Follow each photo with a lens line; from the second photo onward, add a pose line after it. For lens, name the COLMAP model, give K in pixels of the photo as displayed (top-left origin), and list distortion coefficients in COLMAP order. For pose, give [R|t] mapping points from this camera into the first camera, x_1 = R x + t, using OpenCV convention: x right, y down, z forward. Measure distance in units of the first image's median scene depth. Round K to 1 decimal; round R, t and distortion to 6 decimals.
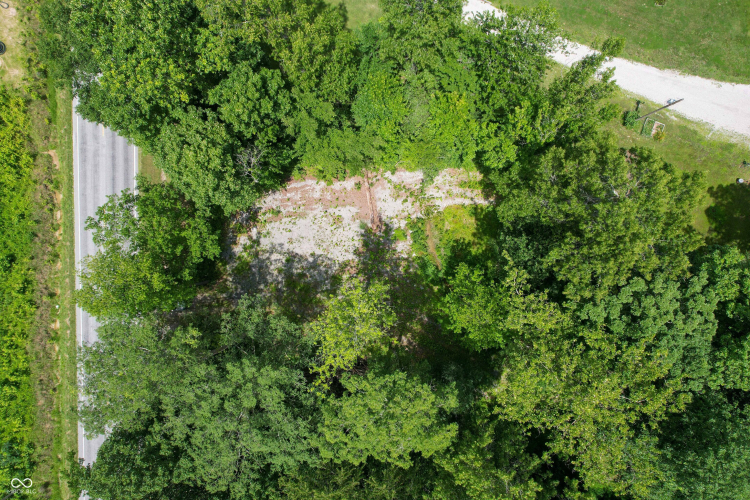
lens RADIAL K [[475.3, 0, 375.0], [0, 475.3, 250.0], [0, 0, 1]] dist [-0.073621, 0.070531]
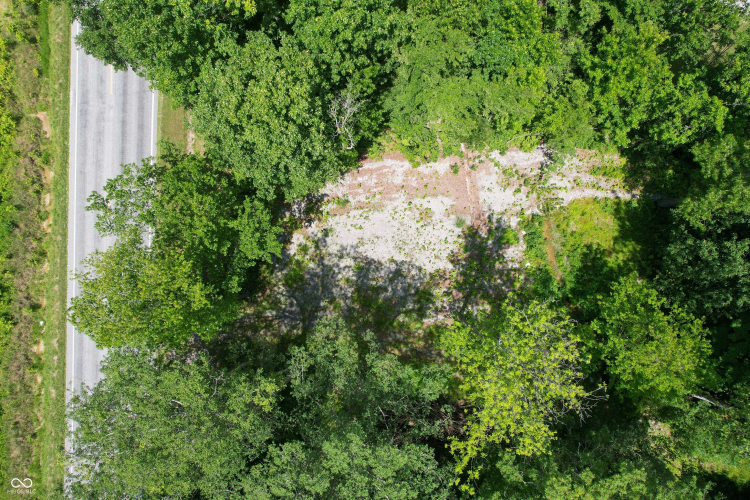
lens RADIAL K [[506.5, 0, 374.5], [0, 506.5, 253.0], [0, 0, 1]] dist [-0.047796, 0.050358]
pose [[0.999531, 0.024107, -0.018899, -0.143546], [-0.024350, 0.999622, -0.012765, 0.008151], [0.018585, 0.013219, 0.999740, 0.217187]]
